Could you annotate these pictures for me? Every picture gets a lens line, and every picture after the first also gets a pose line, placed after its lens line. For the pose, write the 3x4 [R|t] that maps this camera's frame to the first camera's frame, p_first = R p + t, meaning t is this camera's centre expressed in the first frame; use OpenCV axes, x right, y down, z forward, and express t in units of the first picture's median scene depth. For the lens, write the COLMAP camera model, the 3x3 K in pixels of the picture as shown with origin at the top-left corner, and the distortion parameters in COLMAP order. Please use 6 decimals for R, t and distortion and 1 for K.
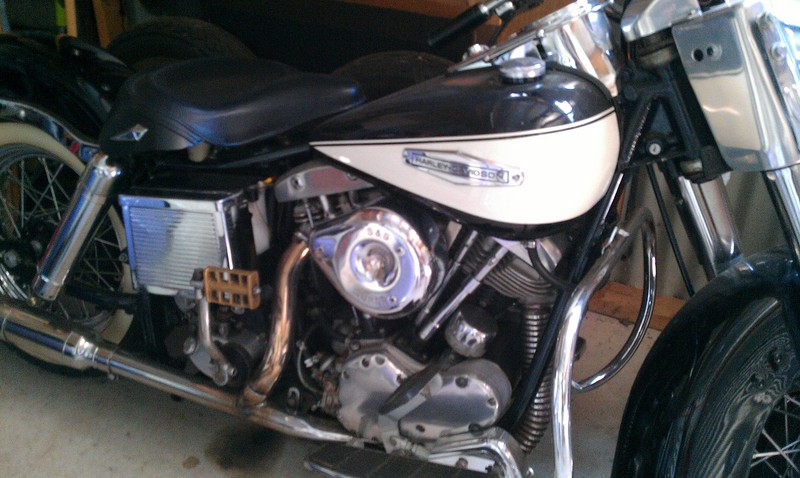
lens RADIAL K [[893.1, 0, 399.9], [0, 893.1, 187.7], [0, 0, 1]] dist [0.014390, -0.006236]
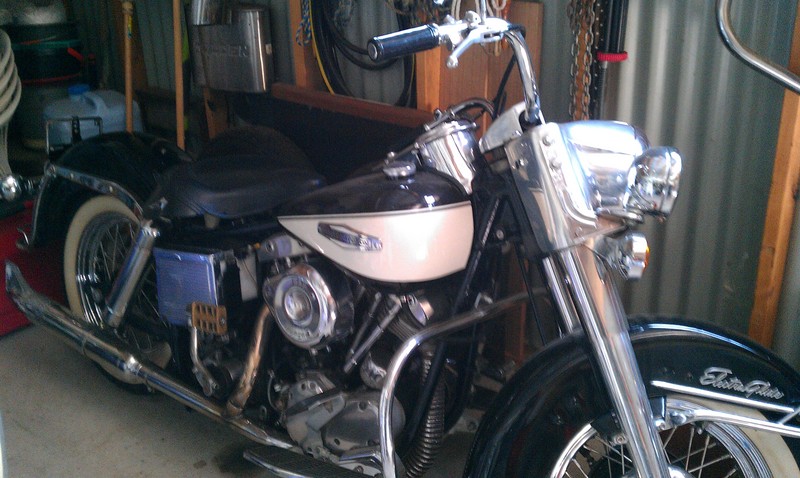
lens RADIAL K [[893.1, 0, 399.9], [0, 893.1, 187.7], [0, 0, 1]] dist [0.014390, -0.006236]
pose [[0.971546, 0.050612, -0.231380, 0.390326], [-0.079357, 0.989996, -0.116660, 0.047934], [0.223161, 0.131702, 0.965843, -0.281528]]
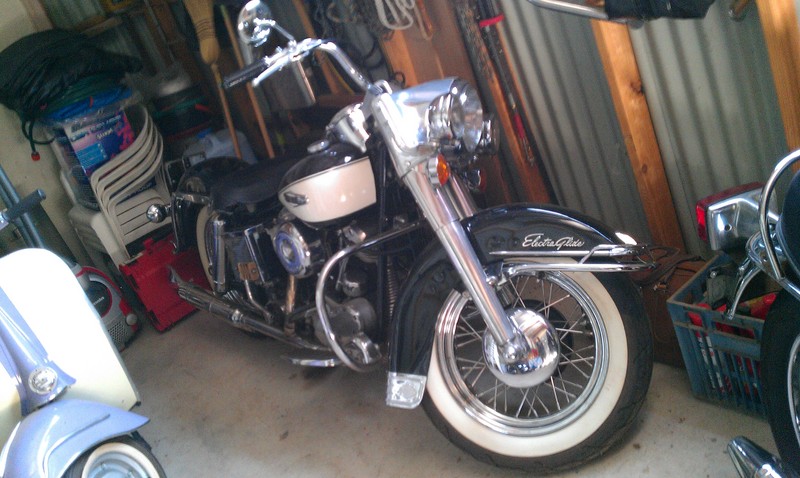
lens RADIAL K [[893.1, 0, 399.9], [0, 893.1, 187.7], [0, 0, 1]] dist [0.014390, -0.006236]
pose [[0.844354, -0.145364, -0.515689, 1.135763], [0.108591, 0.988946, -0.100967, 0.159719], [0.524665, 0.029252, 0.850806, -0.537213]]
